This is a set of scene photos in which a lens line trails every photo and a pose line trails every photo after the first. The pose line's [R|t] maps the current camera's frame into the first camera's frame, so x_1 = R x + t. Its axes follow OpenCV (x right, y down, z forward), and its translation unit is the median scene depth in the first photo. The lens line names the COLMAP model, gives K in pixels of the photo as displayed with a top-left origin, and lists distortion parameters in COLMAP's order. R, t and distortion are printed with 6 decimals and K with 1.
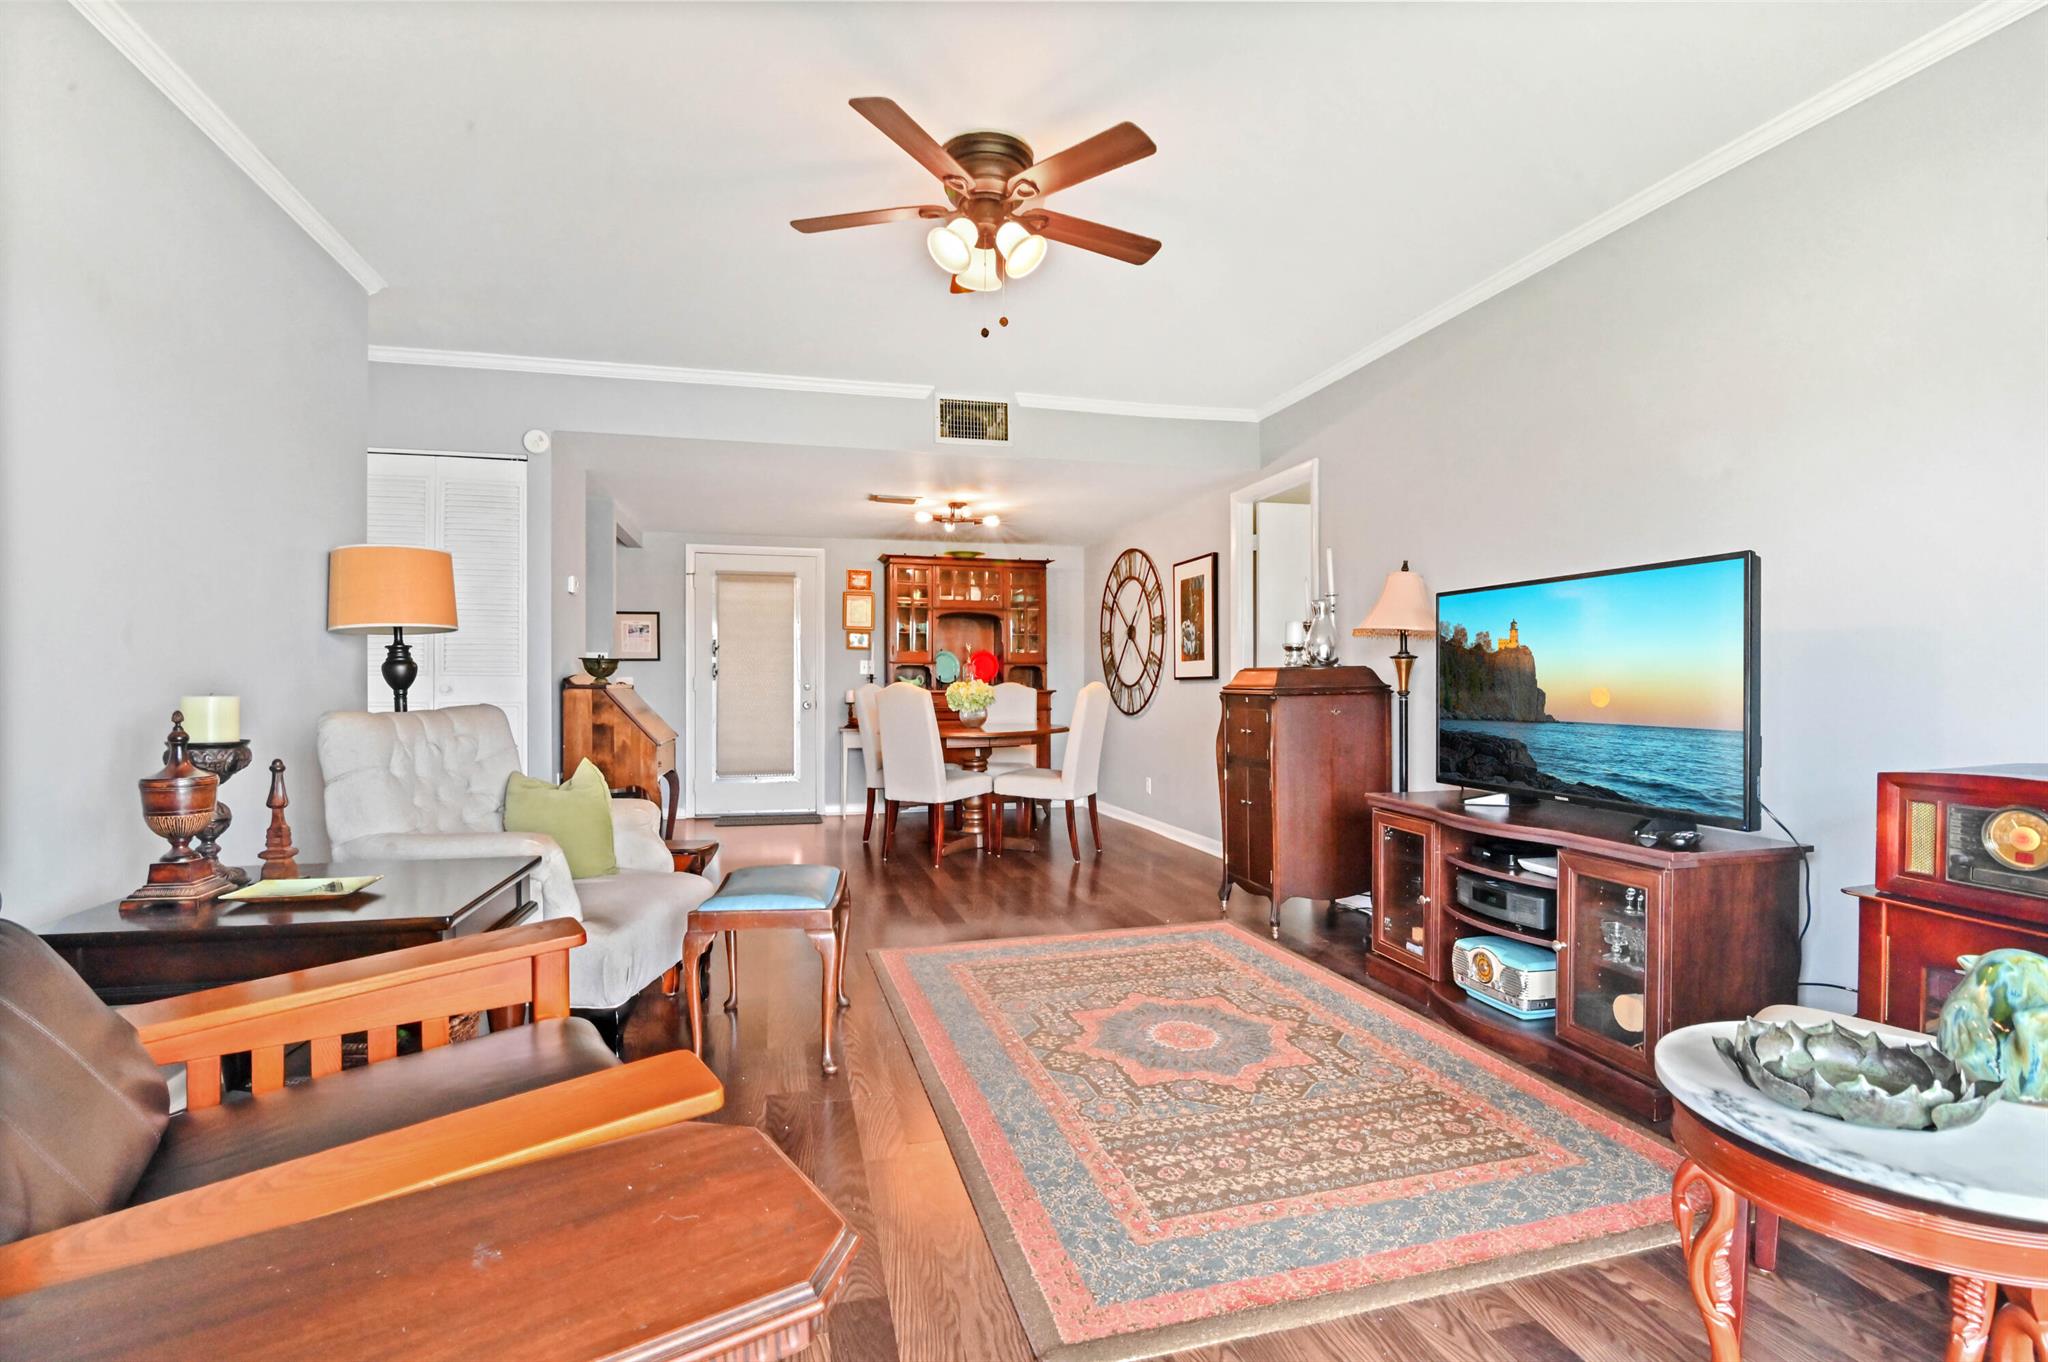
lens RADIAL K [[945.6, 0, 1024.0], [0, 945.6, 681.0], [0, 0, 1]] dist [-0.011762, -0.000680]
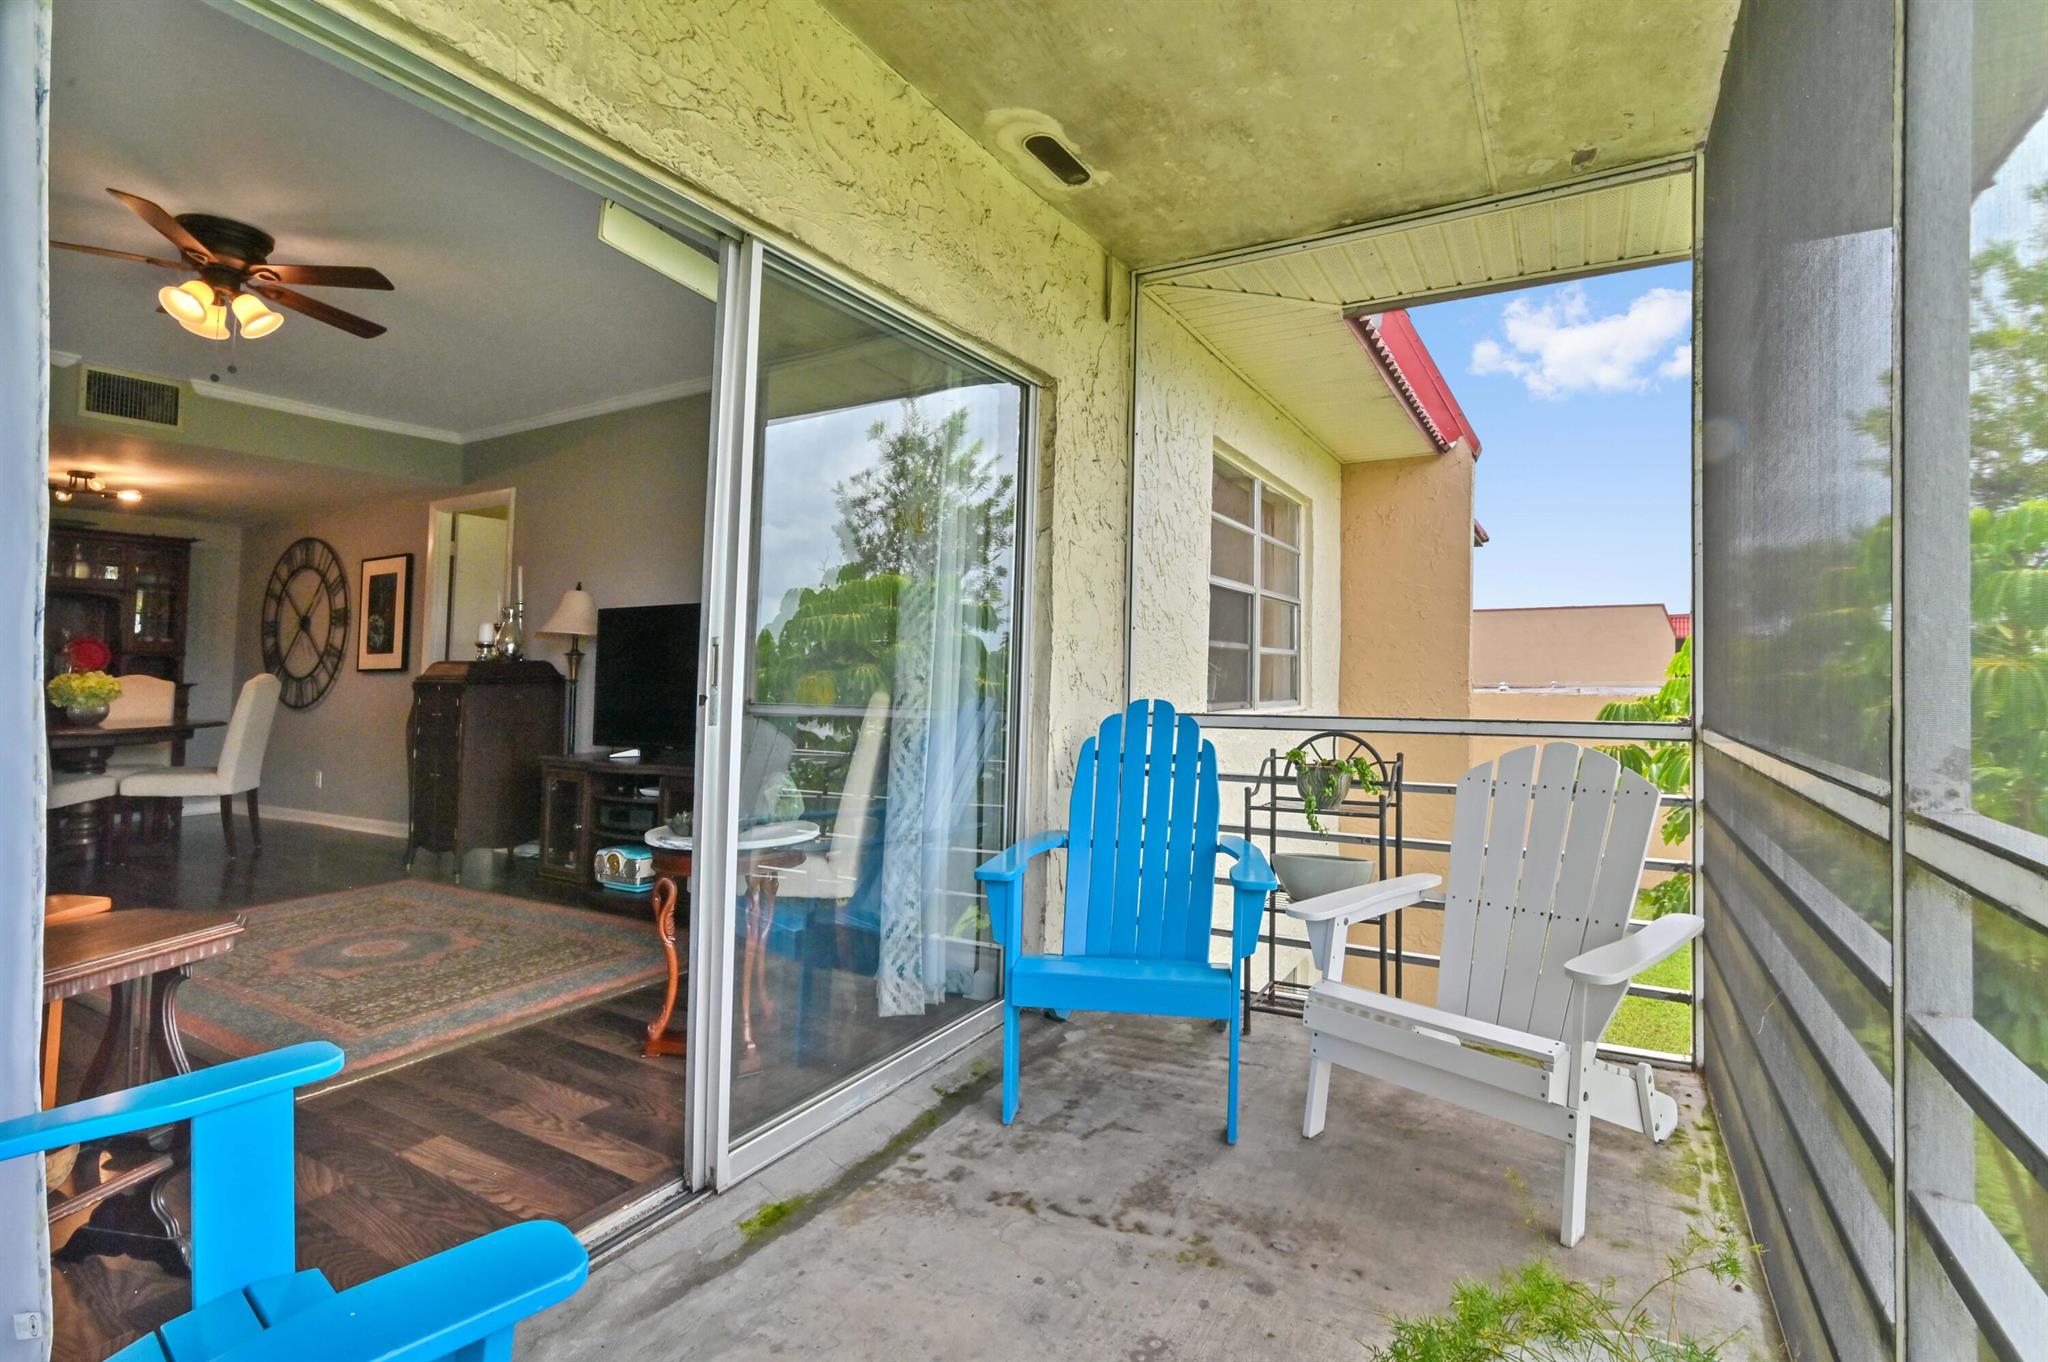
lens RADIAL K [[973.3, 0, 1036.0], [0, 973.3, 591.7], [0, 0, 1]] dist [-0.015103, 0.000485]
pose [[0.703573, 0.061042, 0.707996, -0.105195], [0.001419, 0.996181, -0.087300, 0.006771], [-0.710621, 0.062427, 0.700800, -0.392805]]
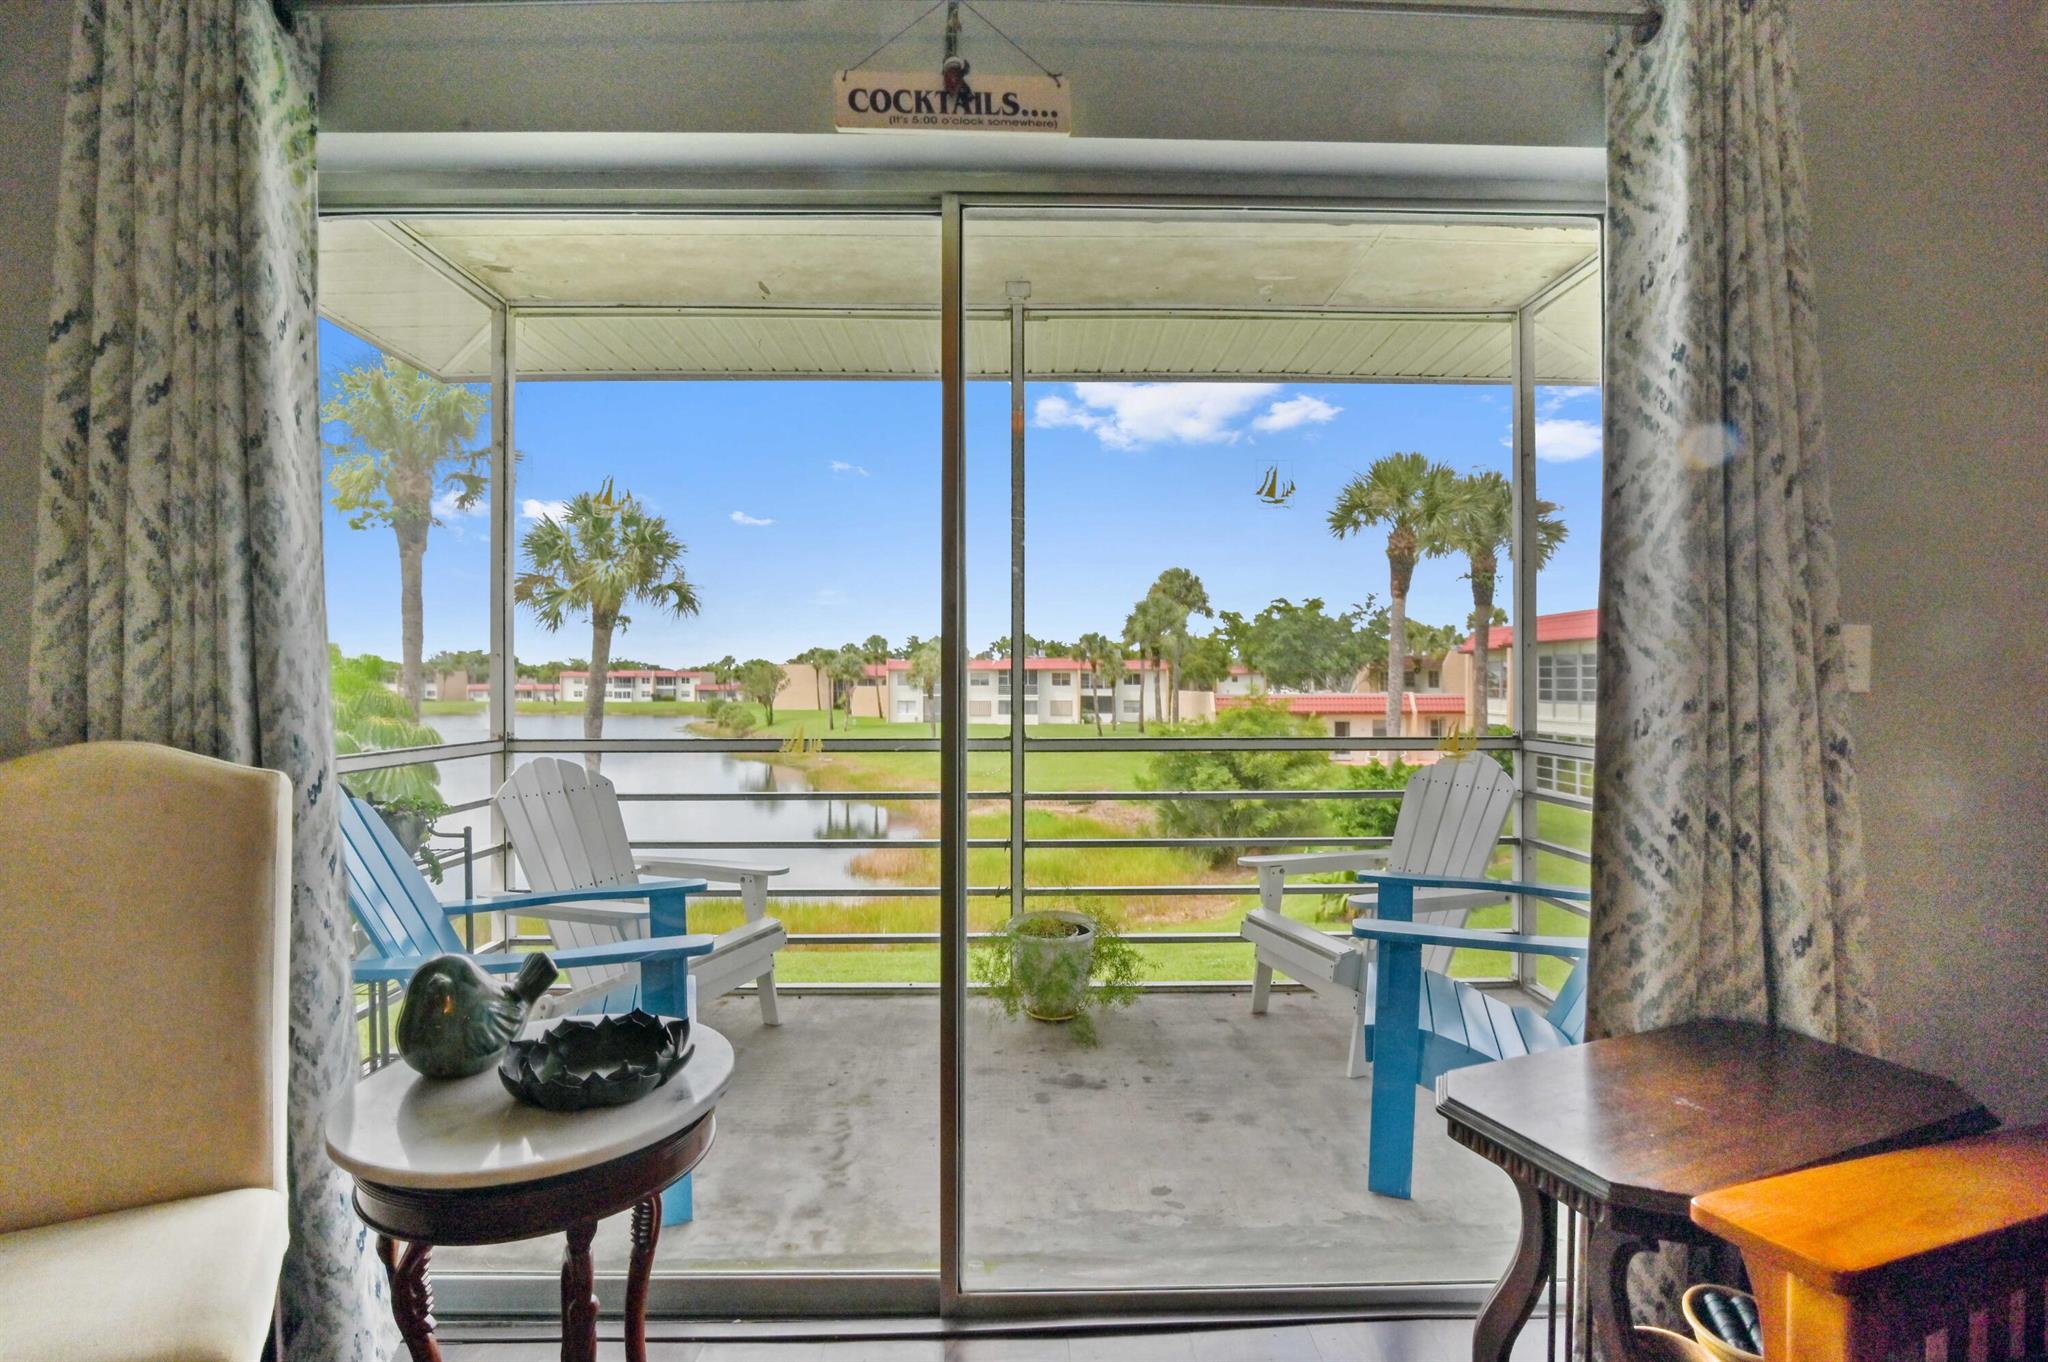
lens RADIAL K [[945.6, 0, 1024.0], [0, 945.6, 681.0], [0, 0, 1]] dist [-0.011762, -0.000680]
pose [[-0.968847, 0.002846, 0.247643, 0.010338], [0.002304, 0.999994, -0.002477, -0.010736], [-0.247649, -0.001829, -0.968848, 0.452262]]
